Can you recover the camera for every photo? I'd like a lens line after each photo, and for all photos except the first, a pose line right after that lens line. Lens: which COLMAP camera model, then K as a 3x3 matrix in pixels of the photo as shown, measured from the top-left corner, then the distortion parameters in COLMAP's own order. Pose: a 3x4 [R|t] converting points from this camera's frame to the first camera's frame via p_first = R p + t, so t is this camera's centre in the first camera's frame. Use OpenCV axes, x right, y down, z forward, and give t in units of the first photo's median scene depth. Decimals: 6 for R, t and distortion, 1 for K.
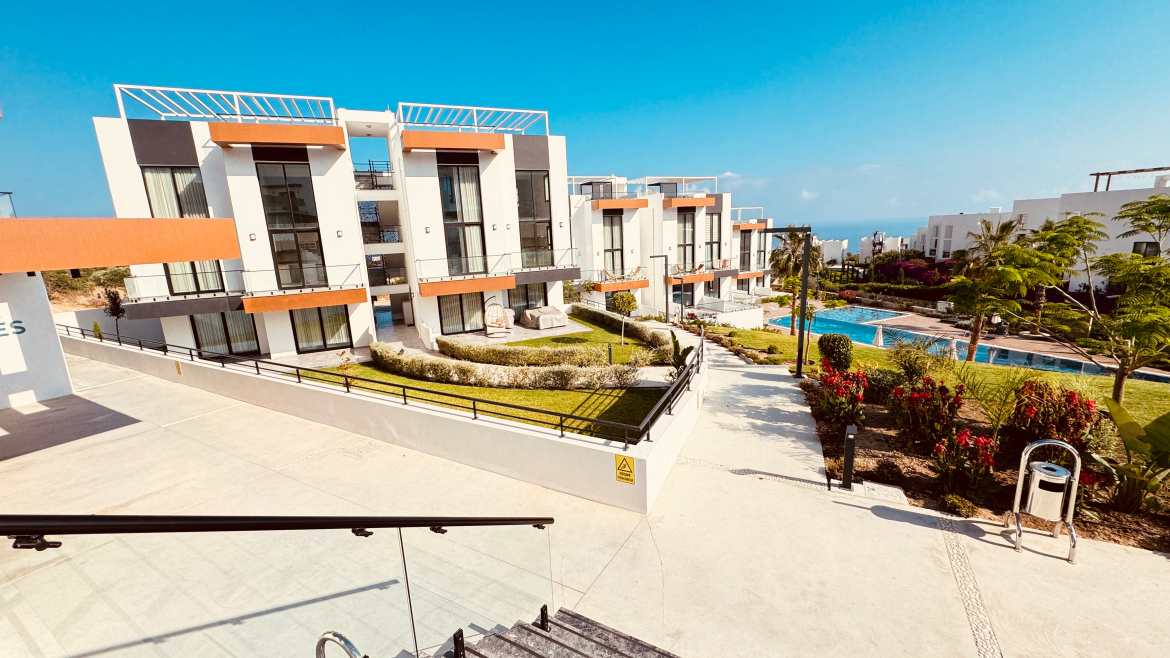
lens RADIAL K [[466.6, 0, 581.8], [0, 466.6, 328.6], [0, 0, 1]] dist [-0.000205, 0.000198]
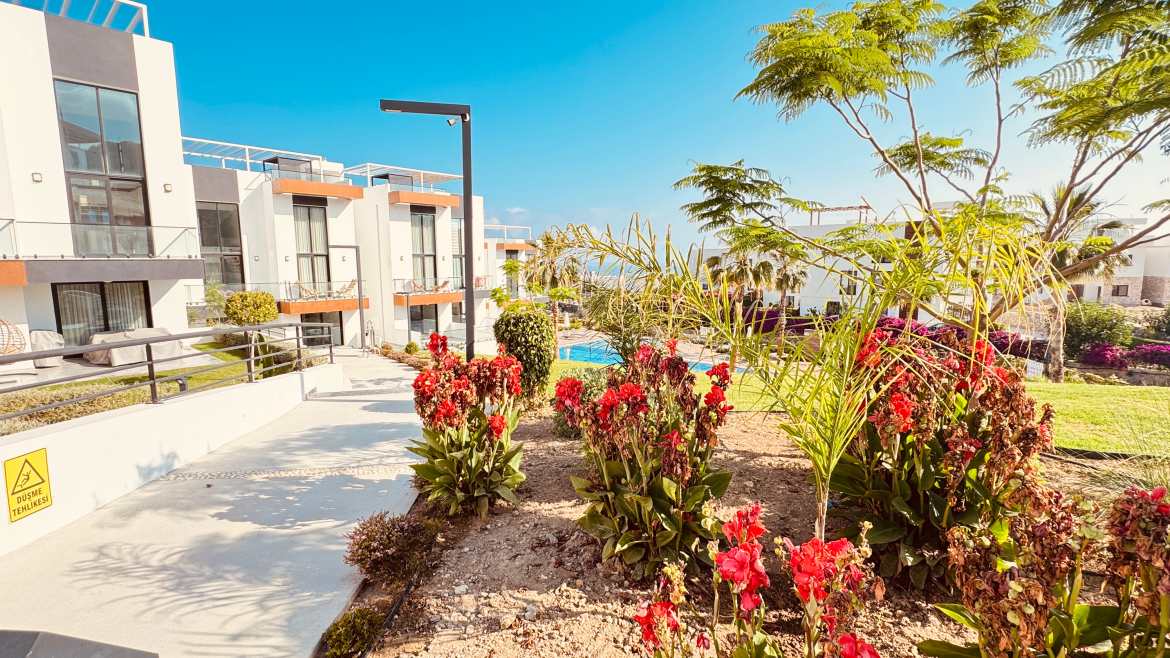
lens RADIAL K [[511.6, 0, 585.0], [0, 511.6, 329.0], [0, 0, 1]] dist [-0.000816, -0.000167]
pose [[0.911682, -0.011176, 0.410744, 0.221663], [0.050808, 0.995025, -0.085700, 0.050116], [-0.407743, 0.099000, 0.907714, 0.272078]]
